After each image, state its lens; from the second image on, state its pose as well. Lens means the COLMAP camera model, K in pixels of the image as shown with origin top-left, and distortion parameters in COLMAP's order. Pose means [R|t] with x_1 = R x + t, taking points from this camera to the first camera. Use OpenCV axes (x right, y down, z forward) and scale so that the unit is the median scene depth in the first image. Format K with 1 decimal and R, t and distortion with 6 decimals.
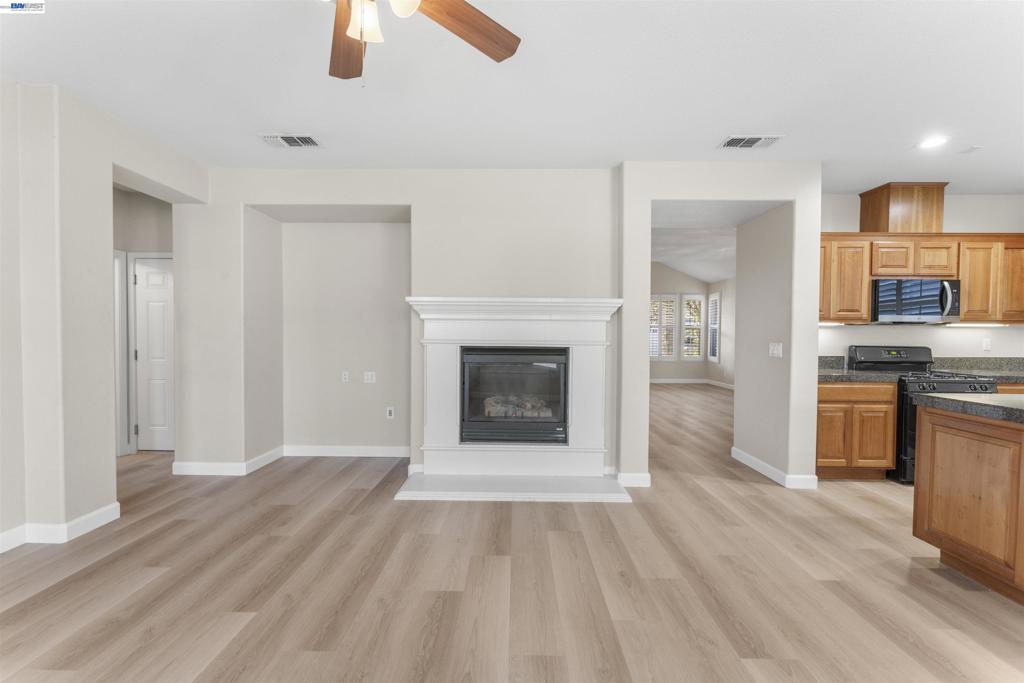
lens RADIAL K [[412.2, 0, 512.0], [0, 412.2, 341.5], [0, 0, 1]] dist [-0.001513, -0.000158]
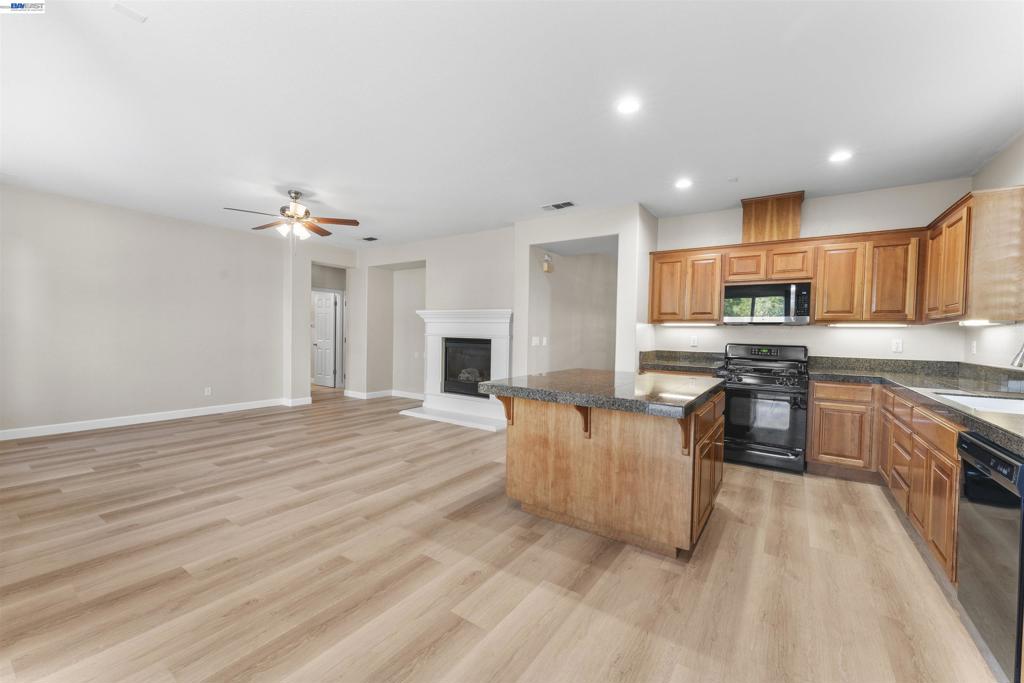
lens RADIAL K [[412.2, 0, 512.0], [0, 412.2, 341.5], [0, 0, 1]] dist [-0.001513, -0.000158]
pose [[0.834921, 0.020251, -0.549996, 1.099323], [-0.020604, 0.999772, 0.005534, 0.012104], [0.549983, 0.006712, 0.835149, -0.317243]]
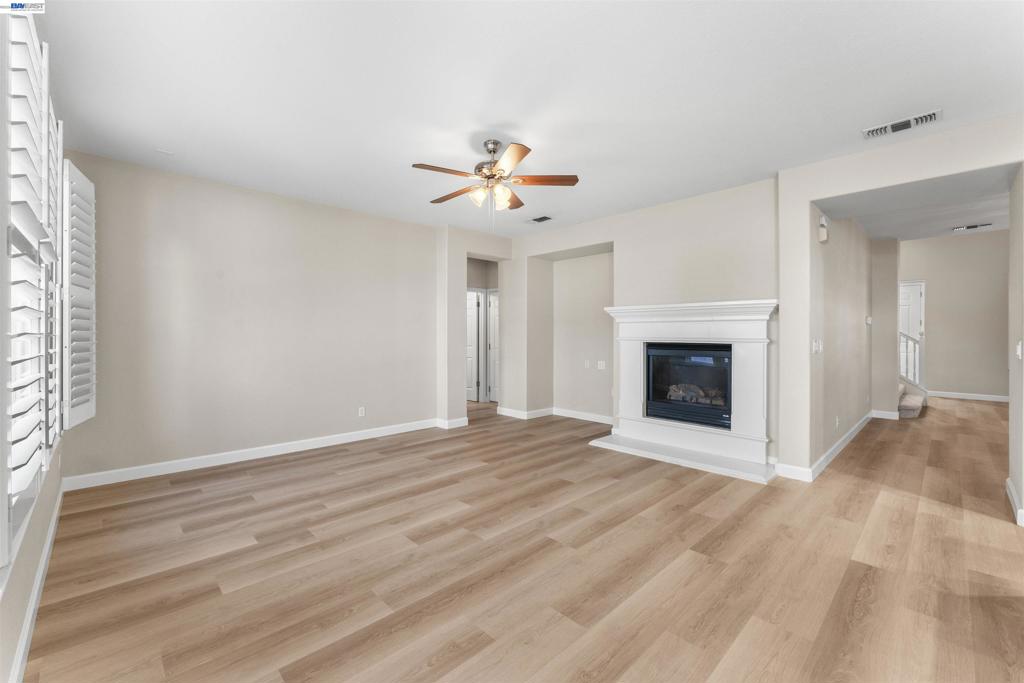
lens RADIAL K [[422.8, 0, 516.4], [0, 422.8, 331.0], [0, 0, 1]] dist [-0.001419, -0.000263]
pose [[0.706420, -0.012451, -0.707683, 0.543079], [-0.005923, 0.999706, -0.023500, 0.008814], [0.707768, 0.020793, 0.706139, -0.243086]]
